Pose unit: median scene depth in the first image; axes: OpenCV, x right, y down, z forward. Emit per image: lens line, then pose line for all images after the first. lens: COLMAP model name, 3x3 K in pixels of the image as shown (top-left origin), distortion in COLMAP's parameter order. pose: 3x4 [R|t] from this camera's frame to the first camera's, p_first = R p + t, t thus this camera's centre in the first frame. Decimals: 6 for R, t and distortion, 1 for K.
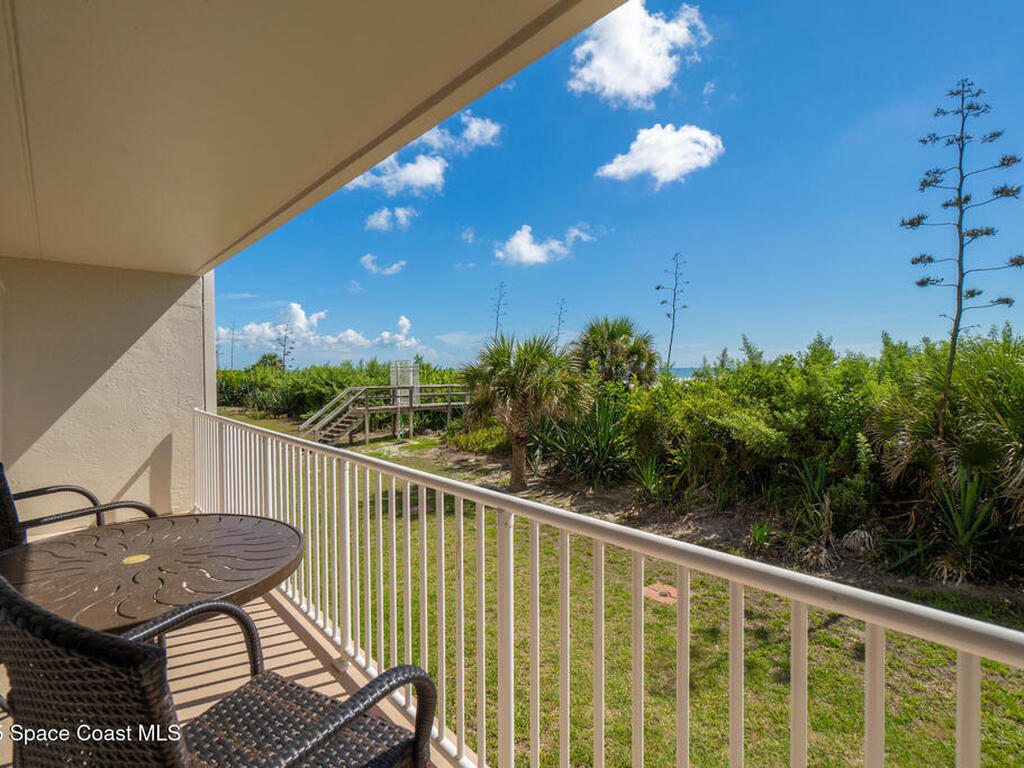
lens RADIAL K [[498.6, 0, 502.3], [0, 498.6, 380.1], [0, 0, 1]] dist [-0.009388, 0.004845]
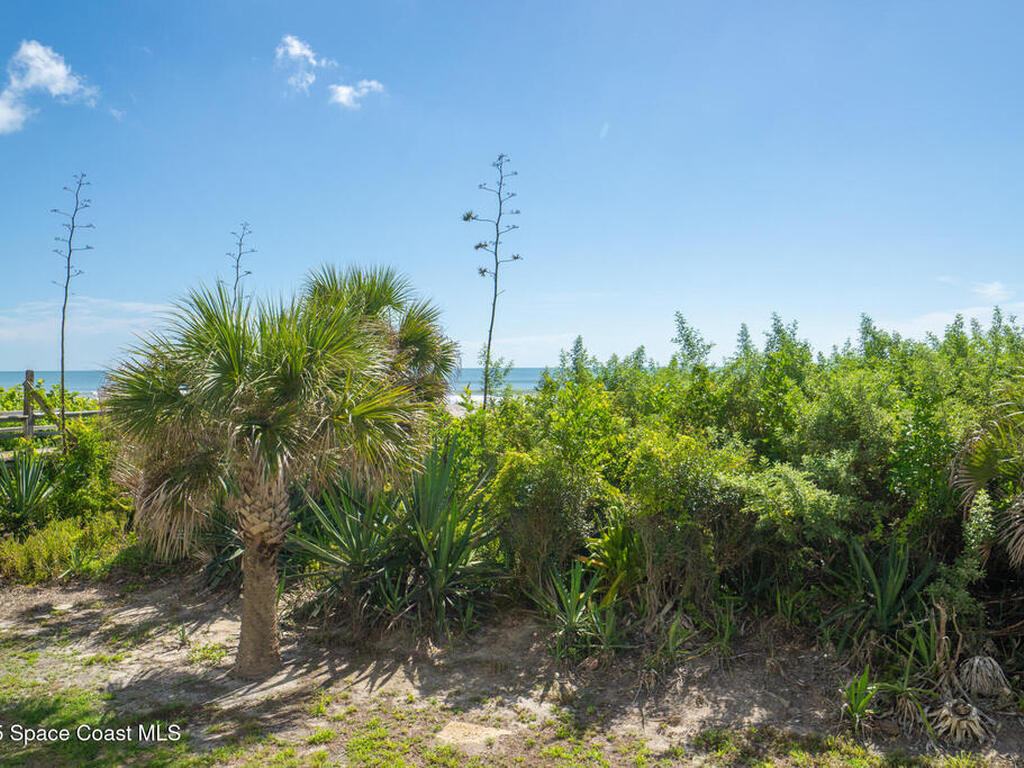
lens RADIAL K [[881.2, 0, 514.6], [0, 881.2, 379.9], [0, 0, 1]] dist [0.001492, 0.006991]
pose [[0.836809, -0.008396, 0.547431, -0.207621], [0.014075, 0.999882, -0.006180, -0.015383], [-0.547314, 0.012876, 0.836828, 0.302129]]
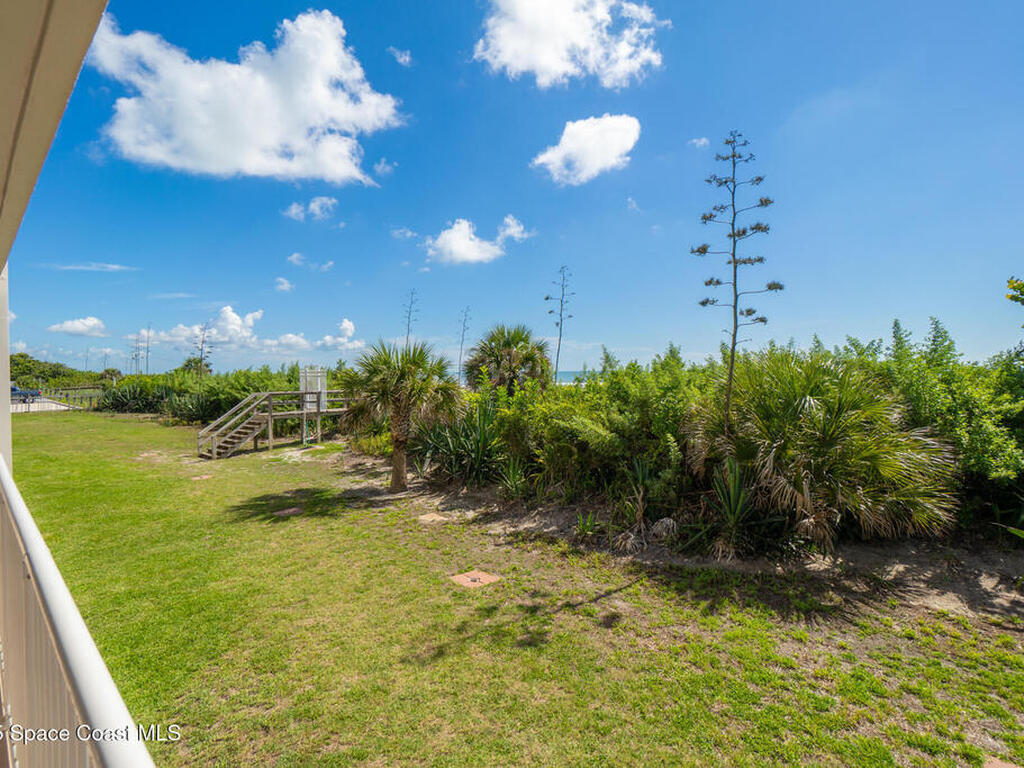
lens RADIAL K [[498.6, 0, 506.0], [0, 498.6, 381.0], [0, 0, 1]] dist [-0.009388, 0.004845]
pose [[0.994674, -0.003037, 0.103026, 0.164343], [0.003487, 0.999985, -0.004186, -0.005973], [-0.103012, 0.004522, 0.994670, -0.069290]]
